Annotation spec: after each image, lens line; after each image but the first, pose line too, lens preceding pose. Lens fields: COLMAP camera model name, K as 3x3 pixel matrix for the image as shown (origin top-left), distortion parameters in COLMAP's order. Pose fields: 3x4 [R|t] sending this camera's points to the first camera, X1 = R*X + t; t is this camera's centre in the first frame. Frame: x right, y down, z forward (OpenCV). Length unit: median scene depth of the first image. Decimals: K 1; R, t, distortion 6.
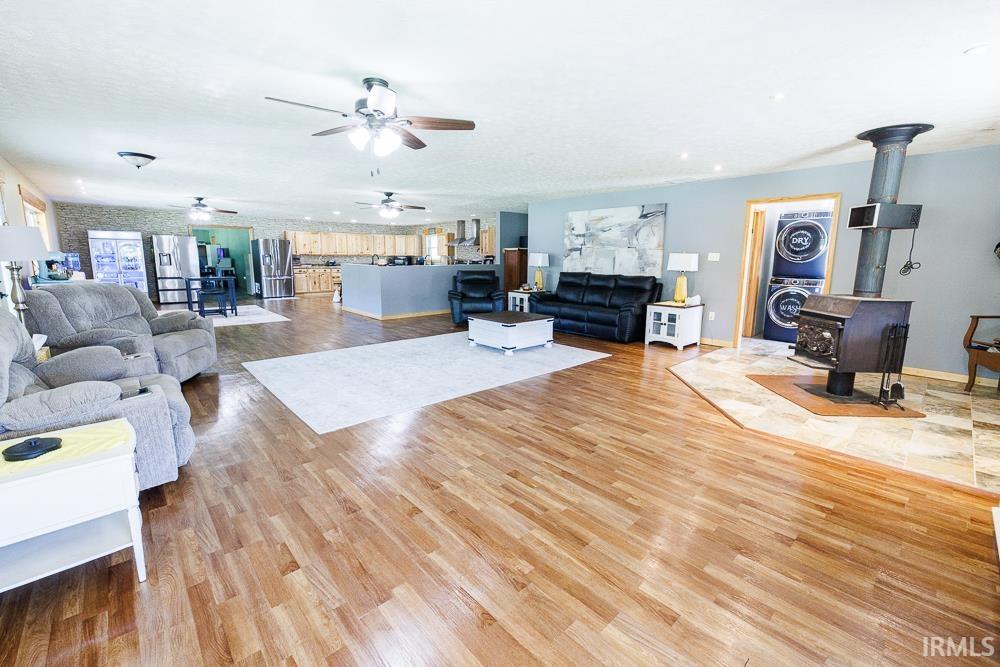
lens RADIAL K [[416.0, 0, 502.9], [0, 416.0, 322.4], [0, 0, 1]] dist [0.001443, 0.000202]
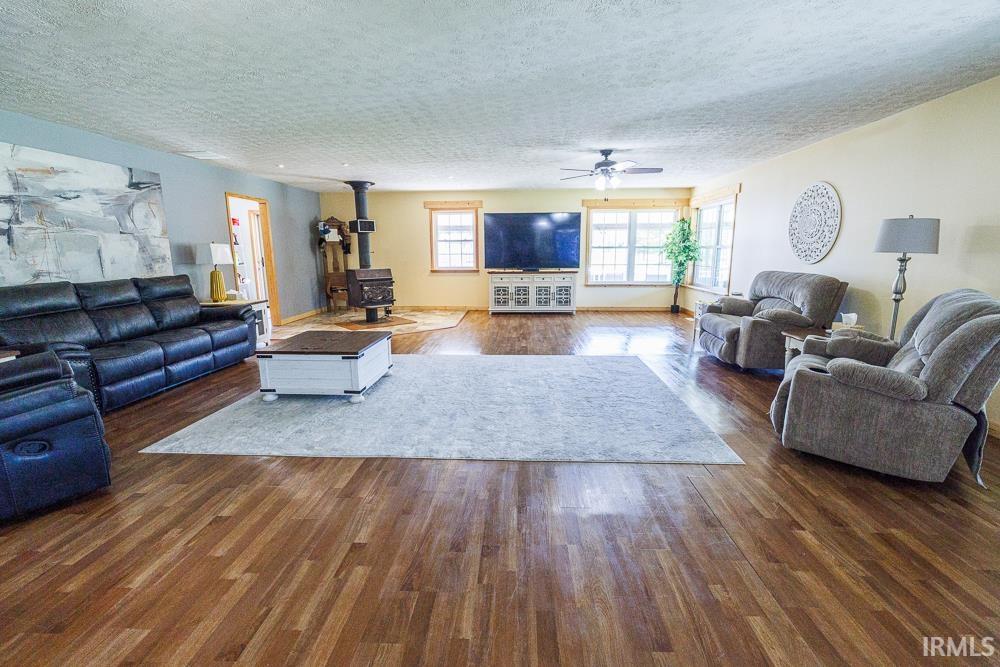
lens RADIAL K [[416.0, 0, 502.9], [0, 416.0, 322.4], [0, 0, 1]] dist [0.001443, 0.000202]
pose [[-0.692361, -0.134506, 0.708903, -0.529863], [0.109128, 0.951650, 0.287146, -0.169601], [-0.713251, 0.276170, -0.644207, 1.031083]]
